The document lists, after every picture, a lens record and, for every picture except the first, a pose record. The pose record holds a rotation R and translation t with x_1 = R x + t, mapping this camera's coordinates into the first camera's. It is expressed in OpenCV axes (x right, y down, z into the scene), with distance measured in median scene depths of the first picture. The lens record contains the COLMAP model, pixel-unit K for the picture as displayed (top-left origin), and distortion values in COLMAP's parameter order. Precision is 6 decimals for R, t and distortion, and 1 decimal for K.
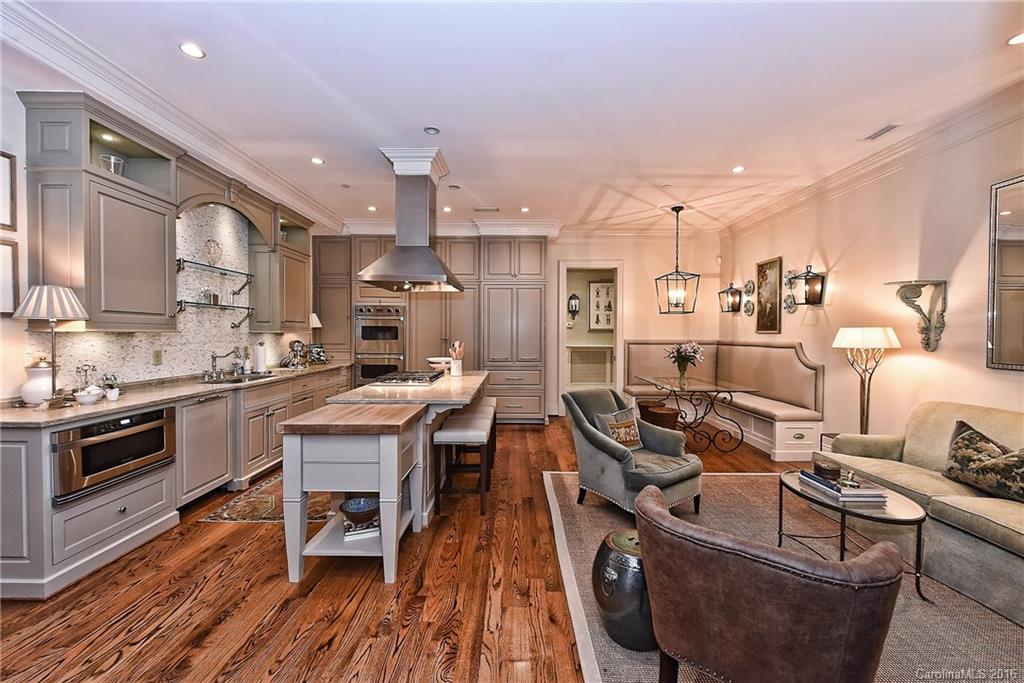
lens RADIAL K [[419.5, 0, 513.6], [0, 419.5, 339.7], [0, 0, 1]] dist [-0.000687, -0.001150]
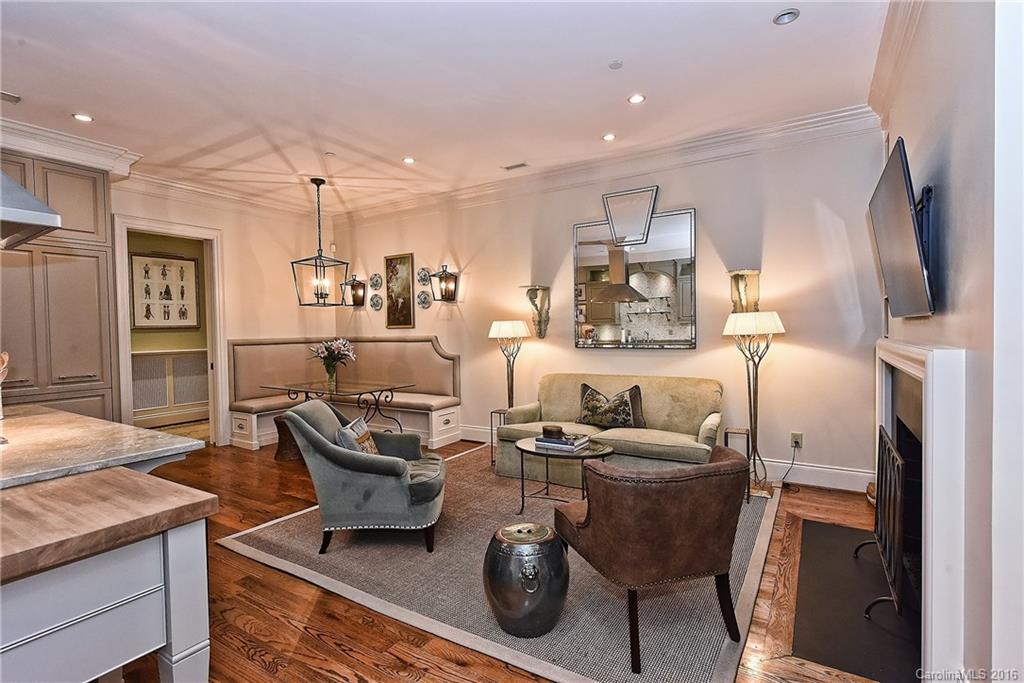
lens RADIAL K [[496.0, 0, 515.2], [0, 496.0, 341.5], [0, 0, 1]] dist [0.003298, -0.000431]
pose [[0.513434, -0.033970, 0.857456, -0.322475], [0.032002, 0.999279, 0.020427, 0.001976], [-0.857532, 0.016952, 0.514151, 0.181613]]
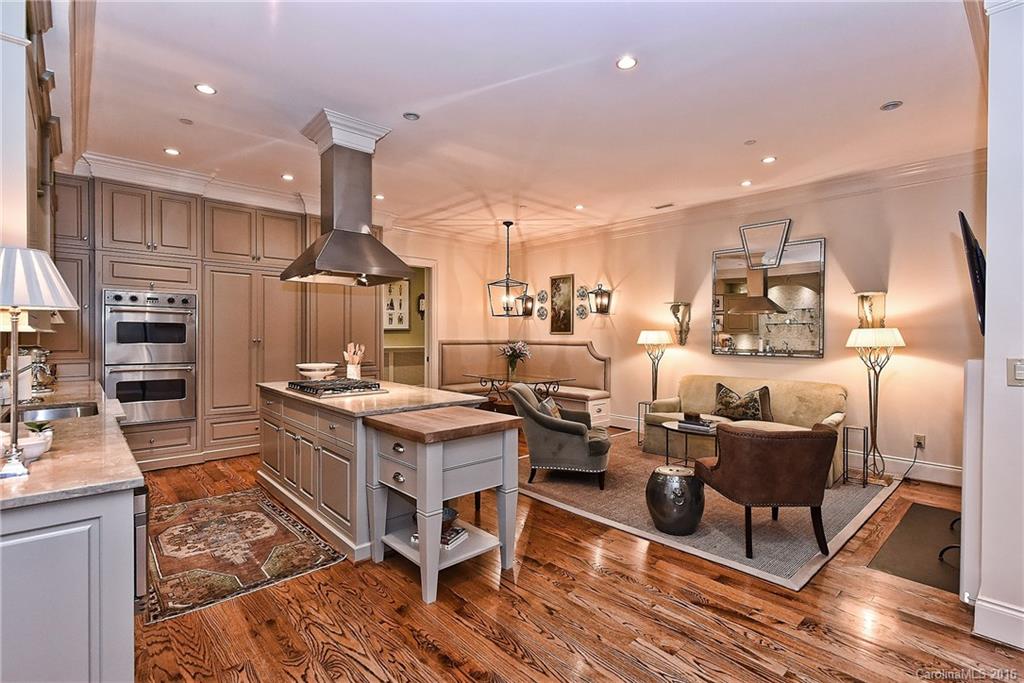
lens RADIAL K [[496.0, 0, 505.8], [0, 496.0, 339.7], [0, 0, 1]] dist [0.003298, -0.000431]
pose [[0.725757, -0.007144, 0.687914, -0.631853], [0.007983, 0.999966, 0.001963, -0.003043], [-0.687905, 0.004067, 0.725789, 0.045802]]
